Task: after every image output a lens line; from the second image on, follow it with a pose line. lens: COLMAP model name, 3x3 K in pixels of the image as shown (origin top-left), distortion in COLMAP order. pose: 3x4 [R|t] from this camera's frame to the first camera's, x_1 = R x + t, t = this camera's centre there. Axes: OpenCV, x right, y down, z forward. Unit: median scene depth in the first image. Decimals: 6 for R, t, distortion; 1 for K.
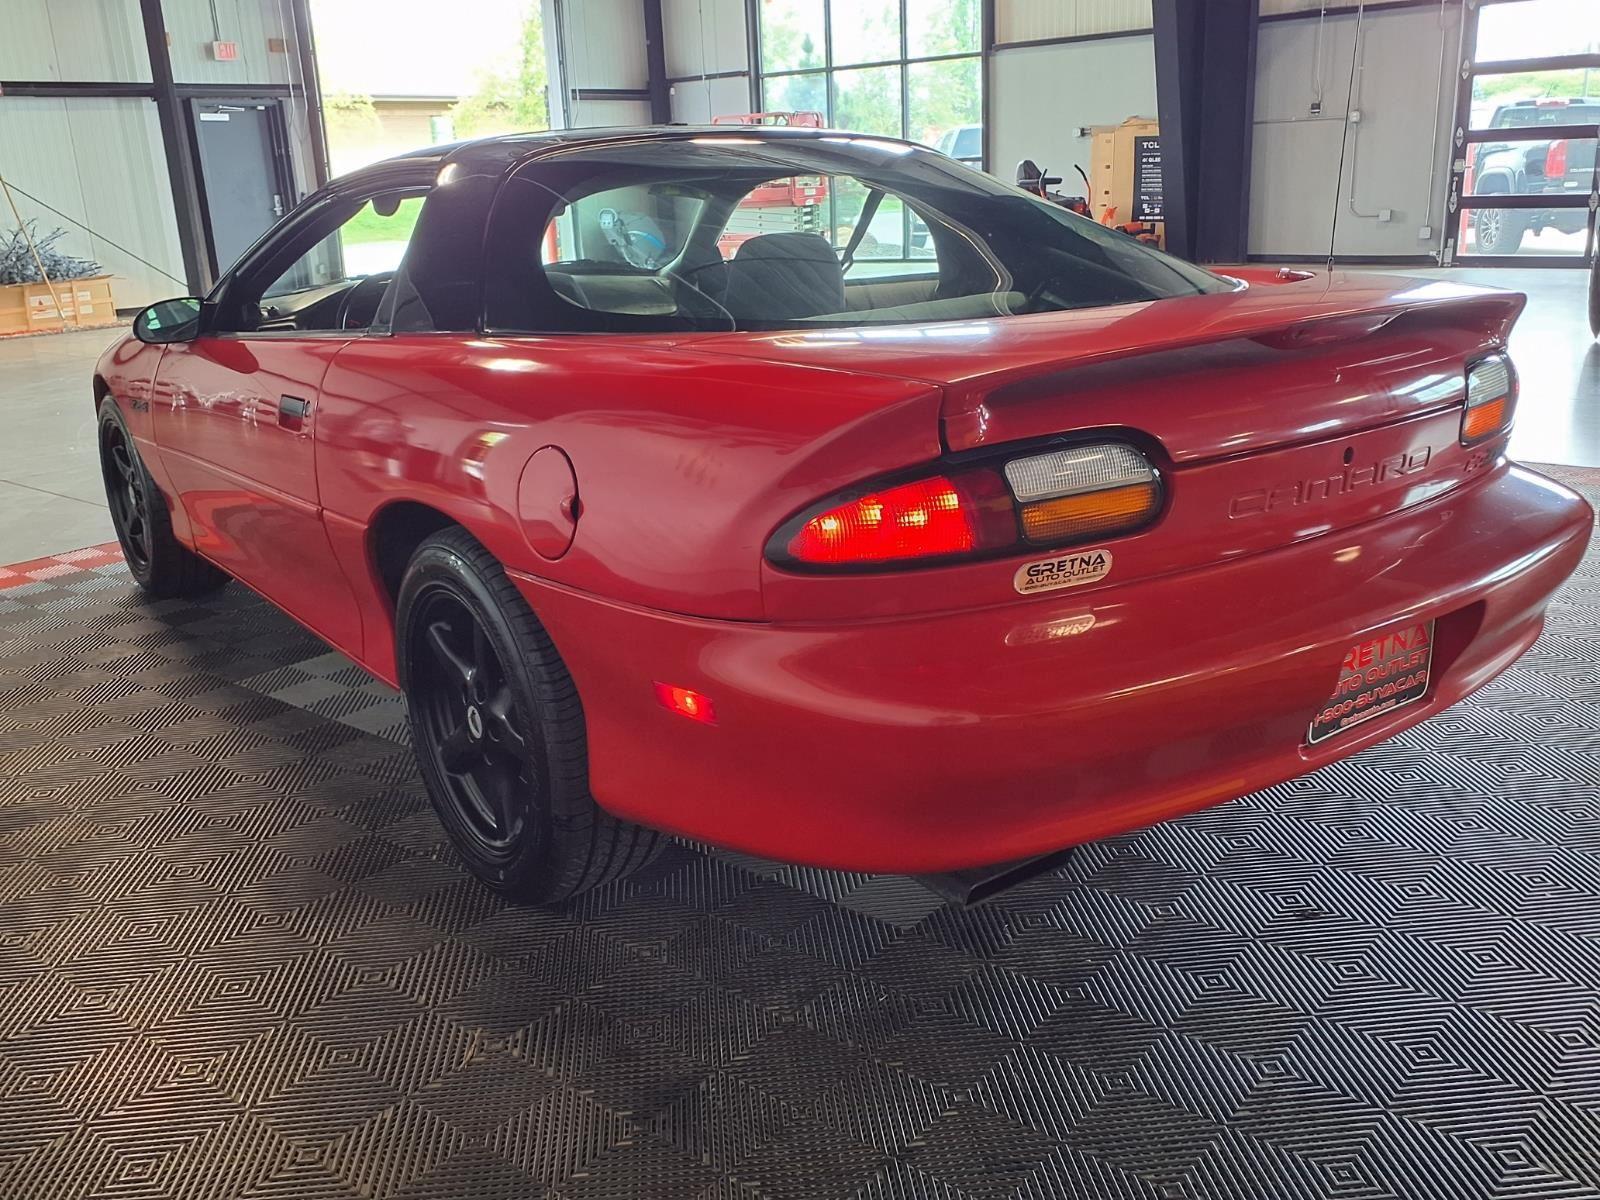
lens RADIAL K [[1434.4, 0, 805.5], [0, 1434.4, 632.2], [0, 0, 1]] dist [0.055875, -0.018402]
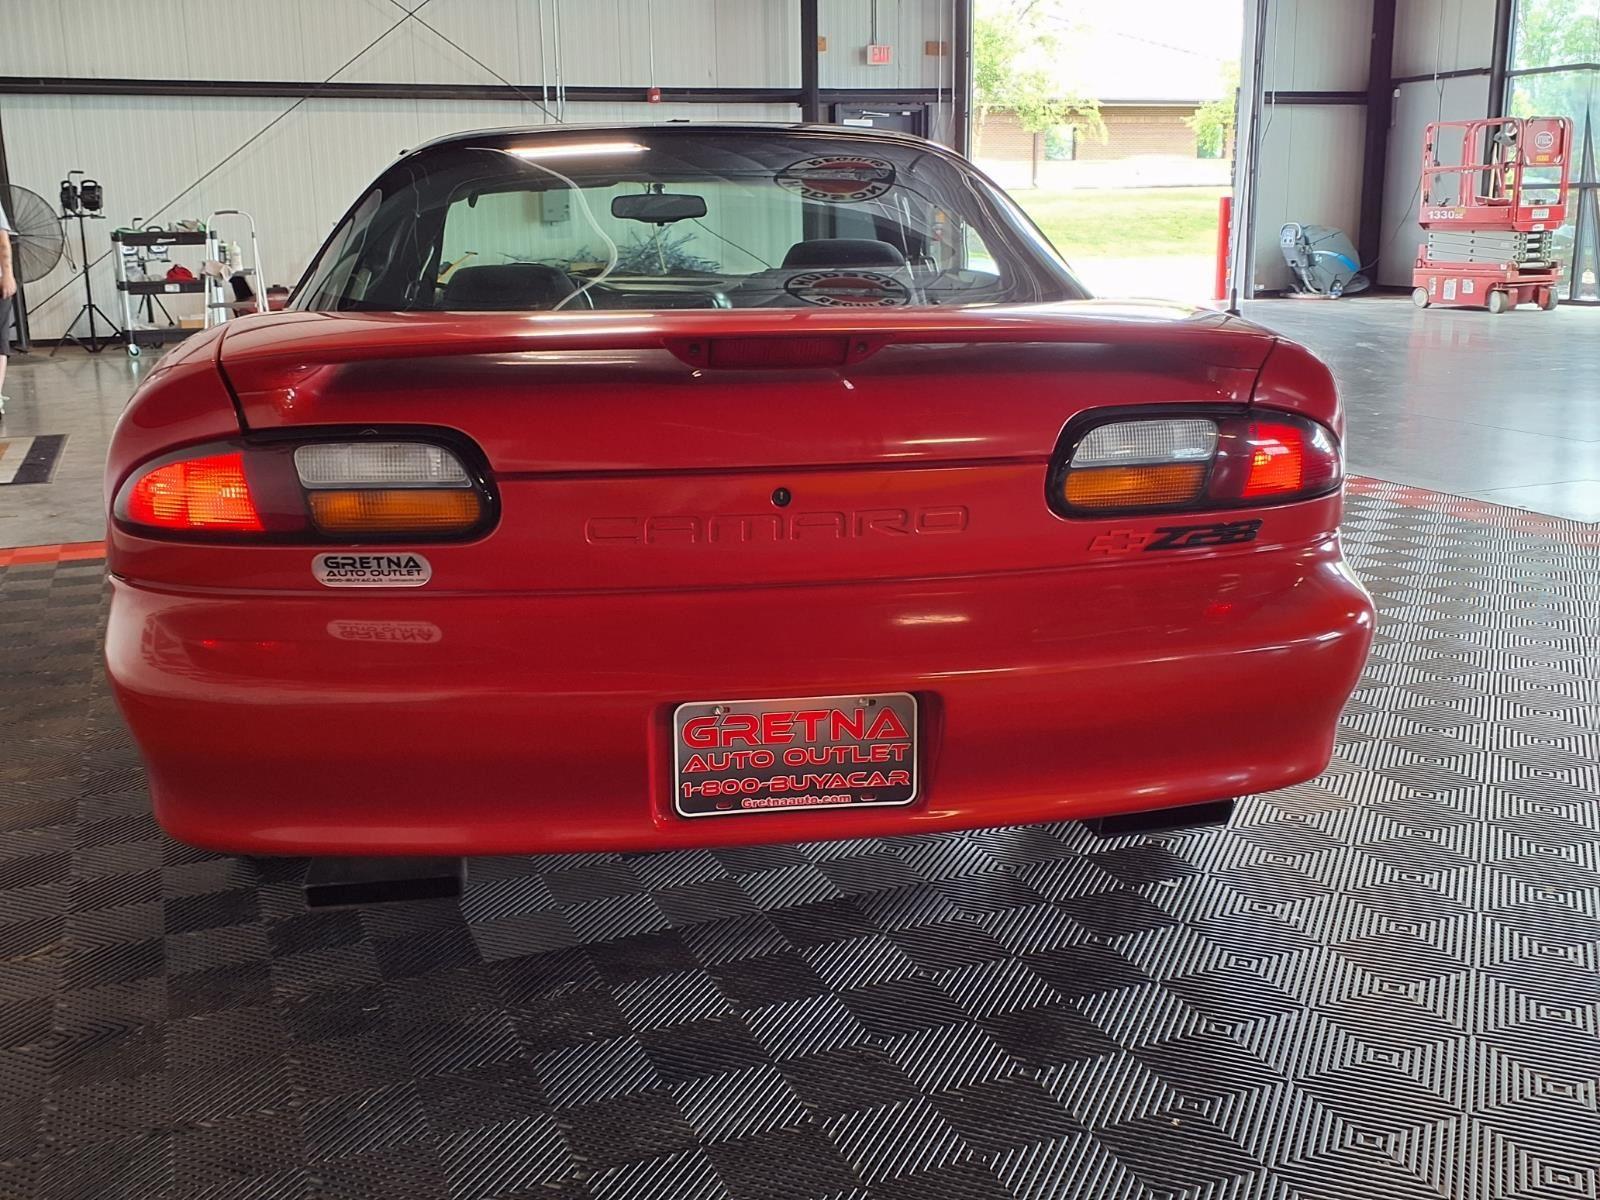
lens RADIAL K [[1656.8, 0, 800.0], [0, 1656.8, 600.0], [0, 0, 1]] dist [0.012889, -0.016918]
pose [[0.875428, 0.142528, -0.461857, 0.126511], [-0.170942, 0.985078, -0.020019, -0.006541], [0.452112, 0.096476, 0.886728, 0.020211]]
